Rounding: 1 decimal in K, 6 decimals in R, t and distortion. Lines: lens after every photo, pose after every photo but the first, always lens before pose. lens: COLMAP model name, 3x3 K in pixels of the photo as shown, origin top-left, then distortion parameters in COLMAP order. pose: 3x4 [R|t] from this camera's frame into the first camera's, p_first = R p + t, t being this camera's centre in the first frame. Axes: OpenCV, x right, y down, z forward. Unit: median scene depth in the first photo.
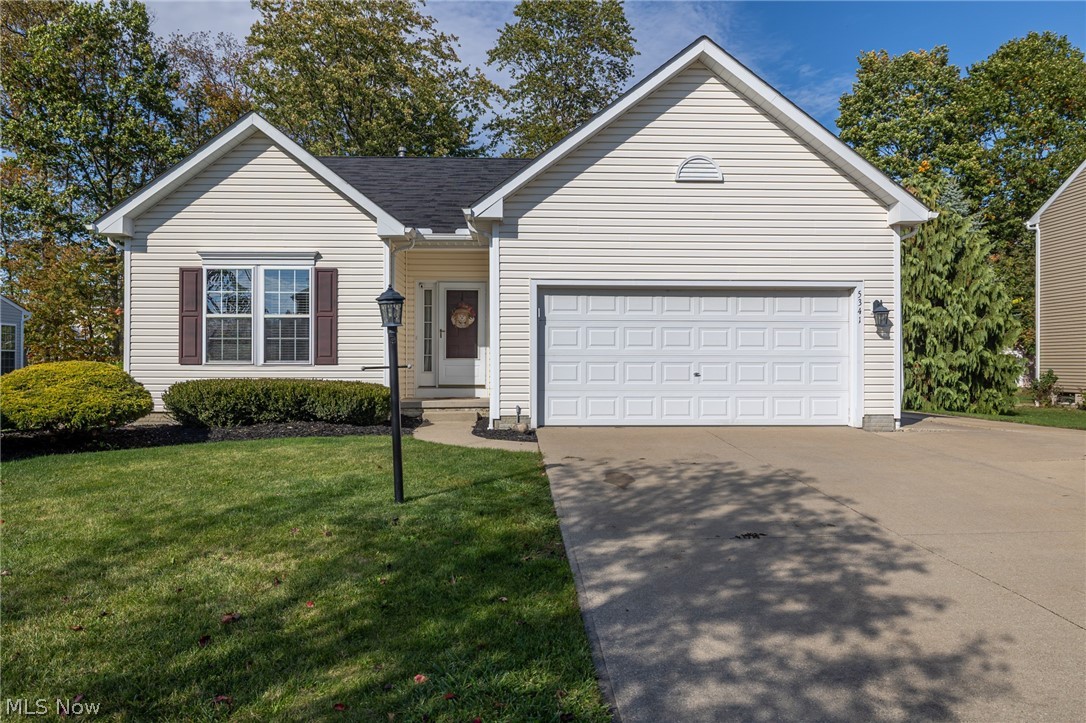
lens RADIAL K [[722.7, 0, 541.7], [0, 722.7, 364.9], [0, 0, 1]] dist [-0.001111, 0.000028]
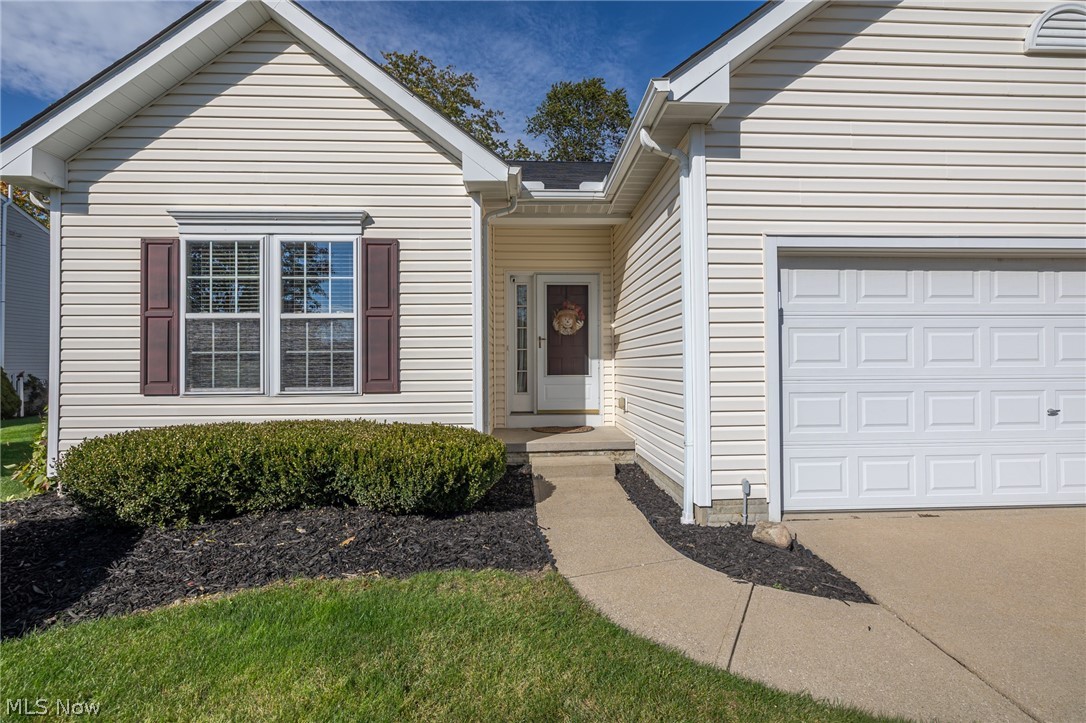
lens RADIAL K [[459.4, 0, 545.7], [0, 459.4, 358.4], [0, 0, 1]] dist [0.002308, -0.000091]
pose [[0.999919, -0.008099, 0.009786, -0.160287], [0.008184, 0.999928, -0.008728, -0.025761], [-0.009714, 0.008807, 0.999914, 0.603436]]
